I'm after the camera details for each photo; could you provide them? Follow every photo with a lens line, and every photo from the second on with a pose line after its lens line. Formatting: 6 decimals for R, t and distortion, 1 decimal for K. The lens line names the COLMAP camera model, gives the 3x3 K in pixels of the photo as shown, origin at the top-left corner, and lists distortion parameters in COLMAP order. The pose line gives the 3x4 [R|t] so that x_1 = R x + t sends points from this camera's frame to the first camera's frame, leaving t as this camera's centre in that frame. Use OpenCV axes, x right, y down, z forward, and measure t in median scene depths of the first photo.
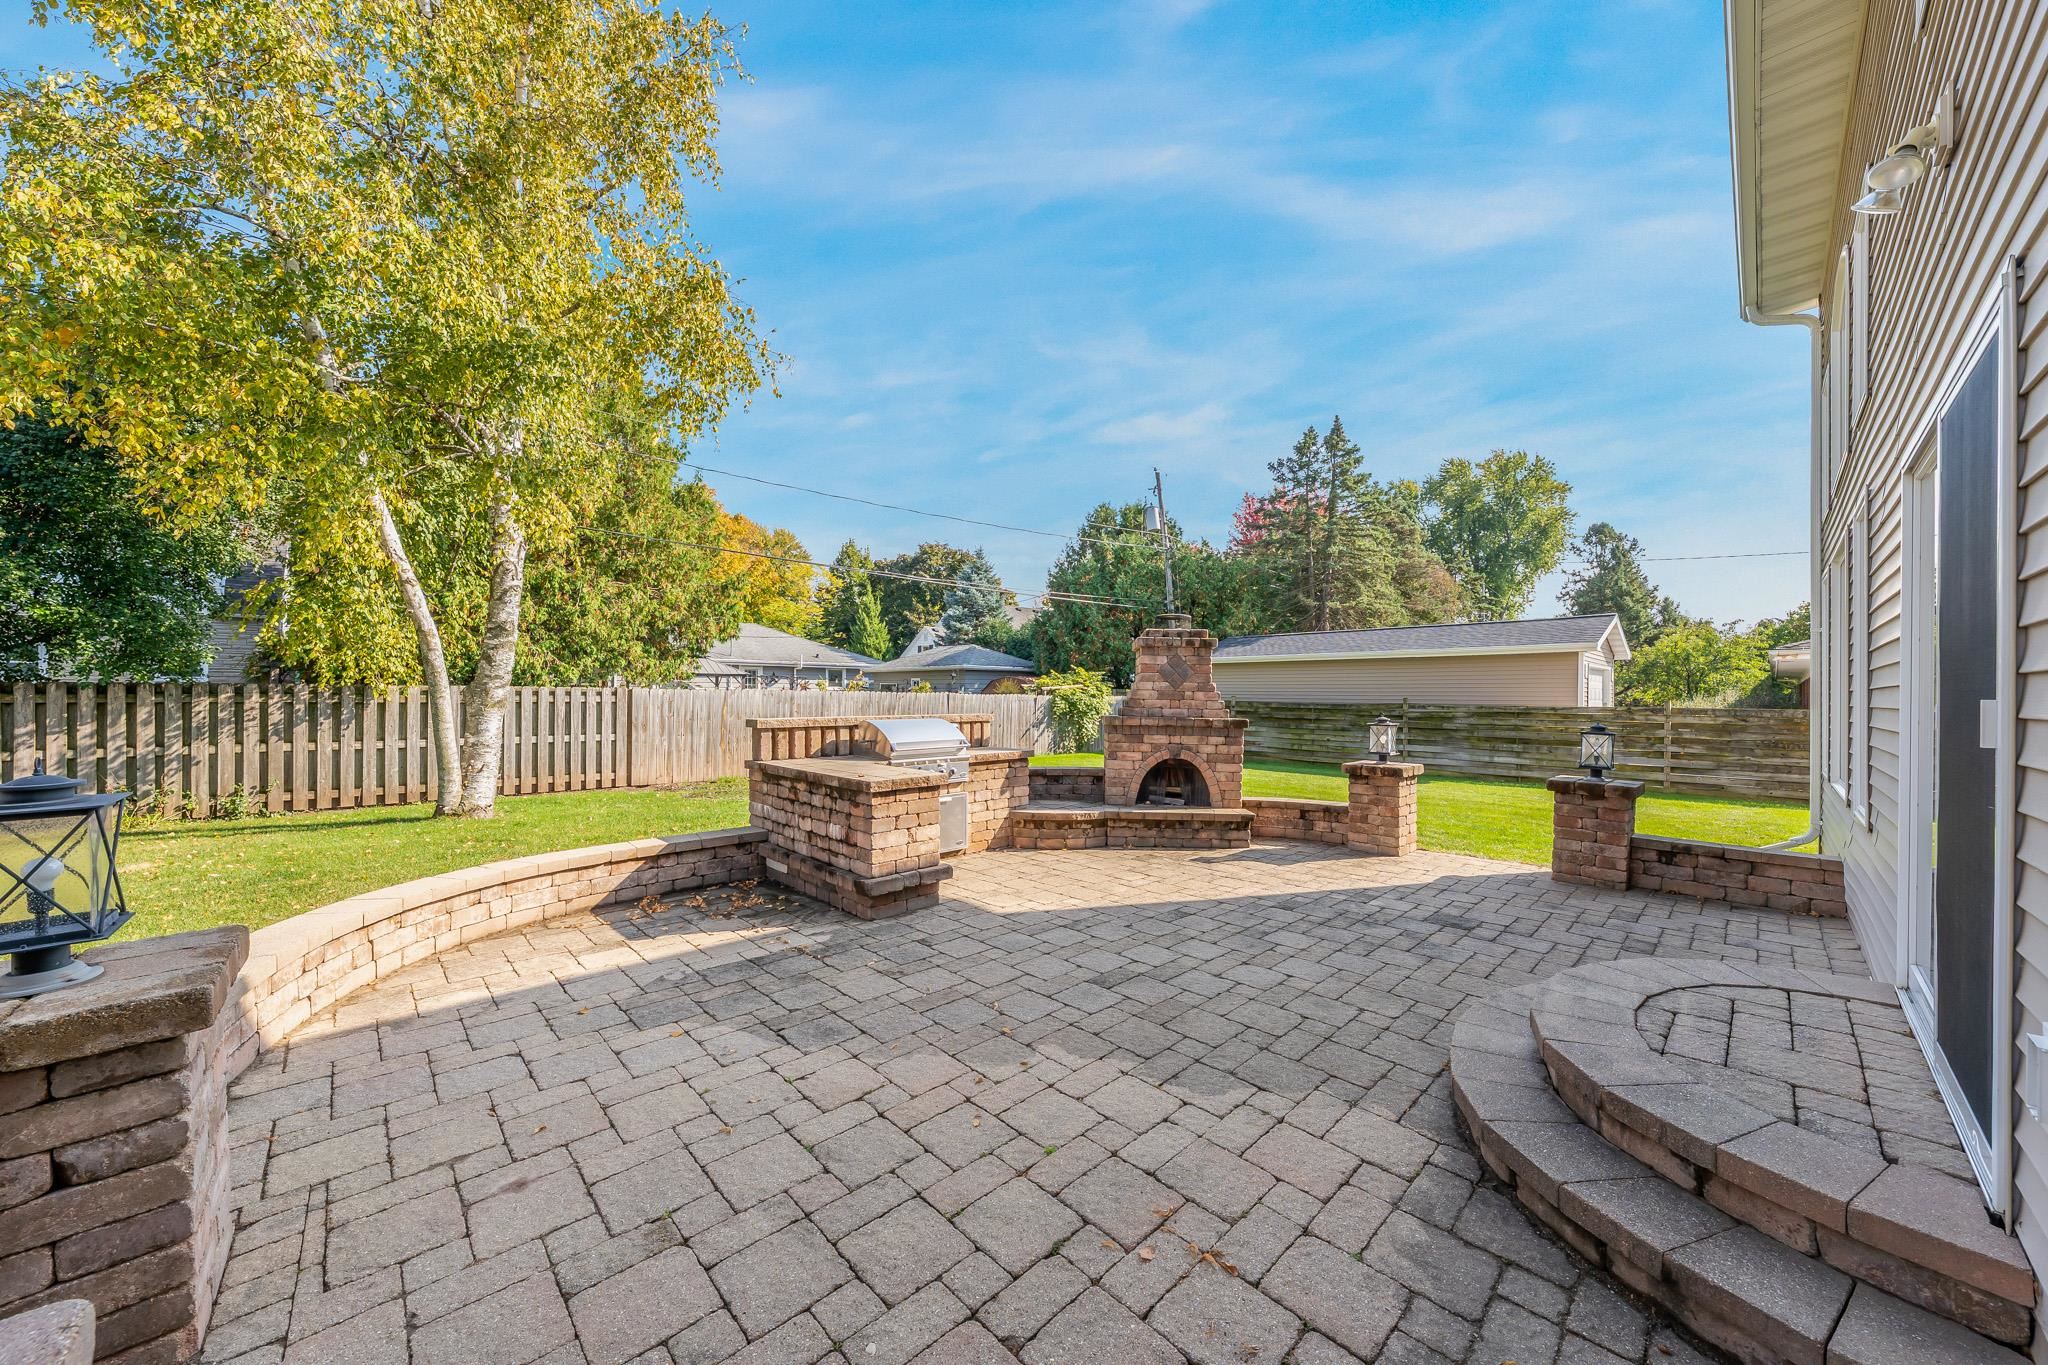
lens RADIAL K [[713.6, 0, 1026.5], [0, 713.6, 692.4], [0, 0, 1]] dist [0.002608, 0.000026]
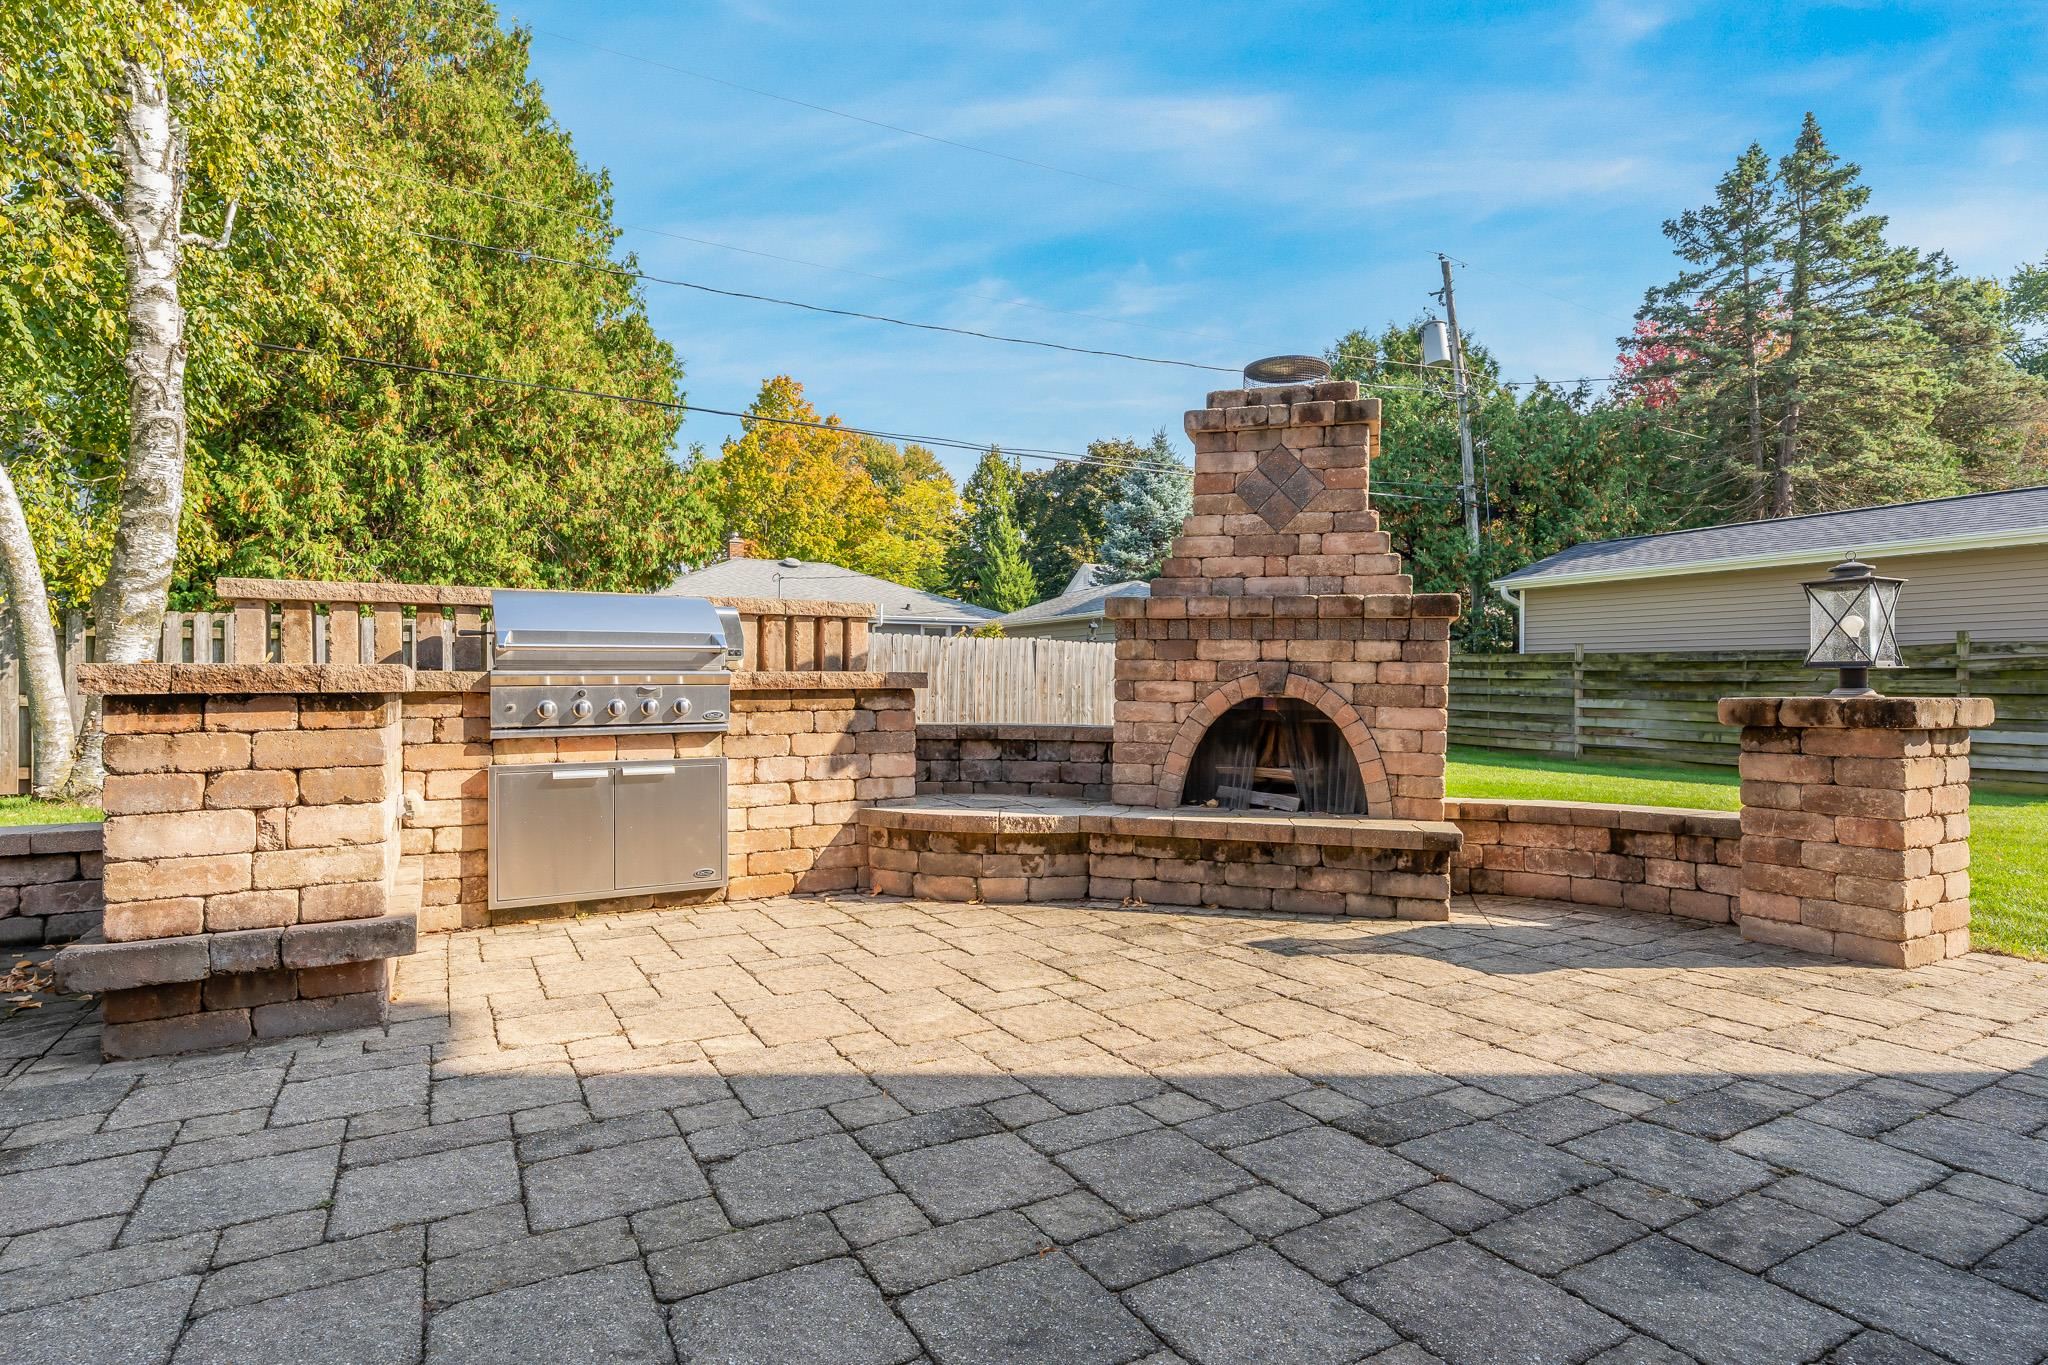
lens RADIAL K [[1051.7, 0, 1021.4], [0, 1051.7, 680.4], [0, 0, 1]] dist [0.004766, -0.001665]
pose [[0.969328, -0.005493, -0.245708, 0.216297], [0.005481, 0.999985, -0.000733, 0.083089], [0.245708, -0.000636, 0.969344, 0.375323]]
